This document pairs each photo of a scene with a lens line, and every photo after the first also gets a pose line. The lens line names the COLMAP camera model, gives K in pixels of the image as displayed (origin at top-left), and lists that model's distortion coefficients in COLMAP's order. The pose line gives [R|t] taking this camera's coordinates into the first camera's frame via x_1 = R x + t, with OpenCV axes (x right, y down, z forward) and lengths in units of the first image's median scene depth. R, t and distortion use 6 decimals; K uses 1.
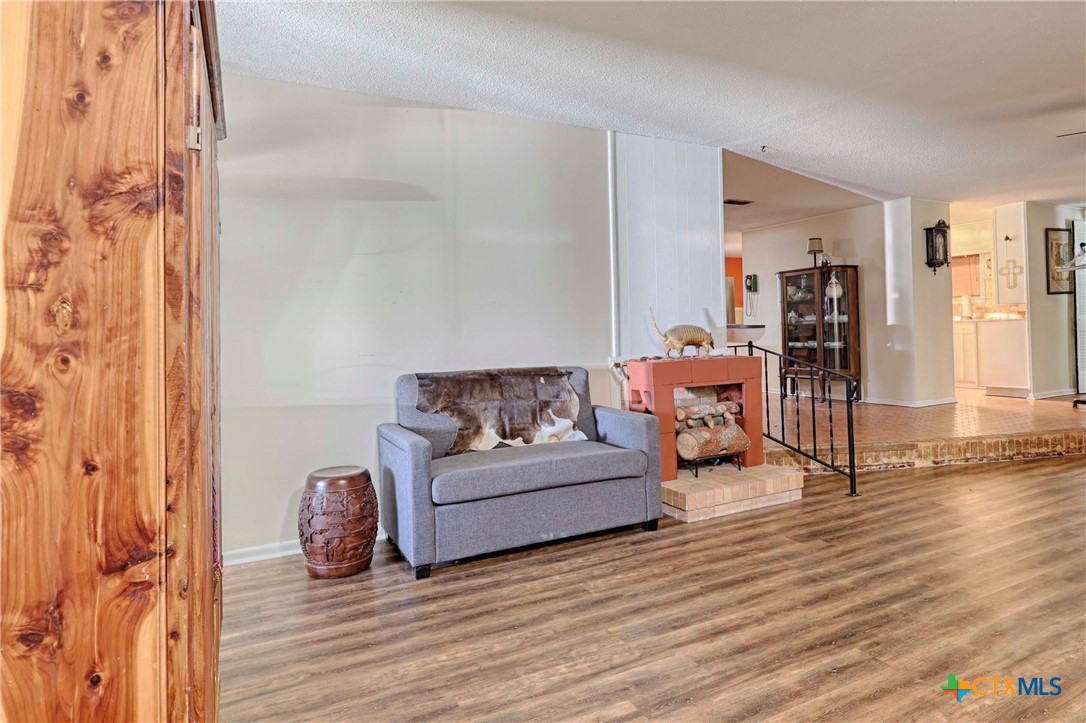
lens RADIAL K [[663.5, 0, 555.0], [0, 663.5, 319.6], [0, 0, 1]] dist [0.000485, 0.000279]
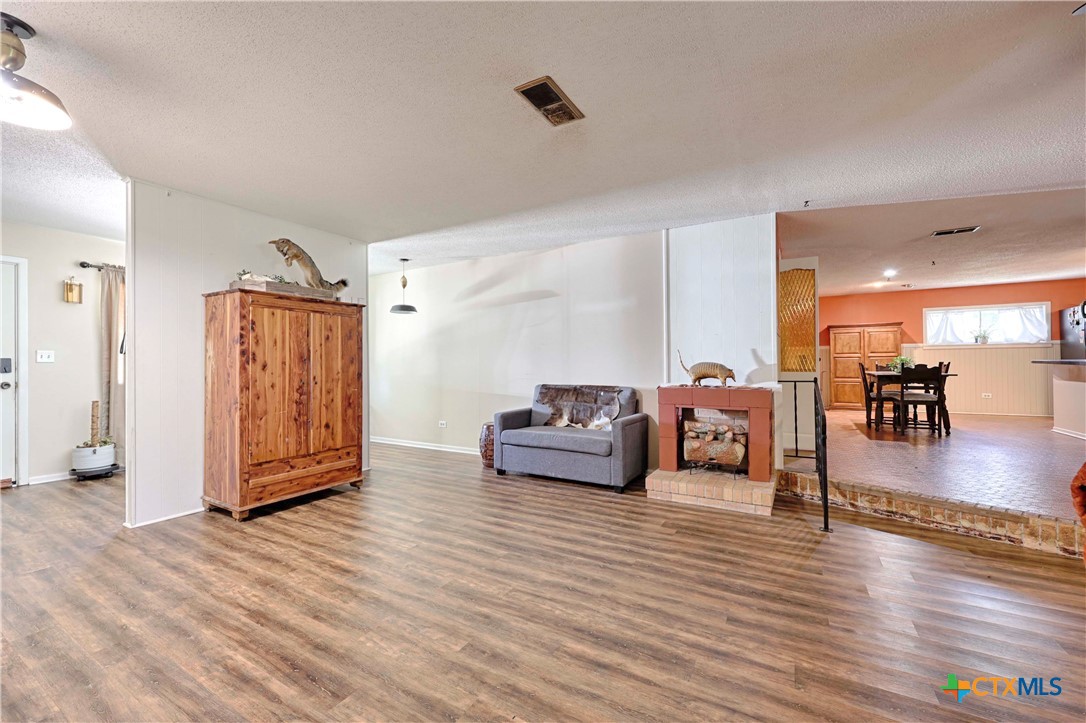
lens RADIAL K [[442.7, 0, 540.8], [0, 442.7, 355.1], [0, 0, 1]] dist [-0.002768, 0.000095]
pose [[0.501616, 0.006989, -0.865062, 0.985658], [0.006862, 0.999904, 0.012057, -0.024338], [0.865063, -0.011984, 0.501519, 0.326222]]
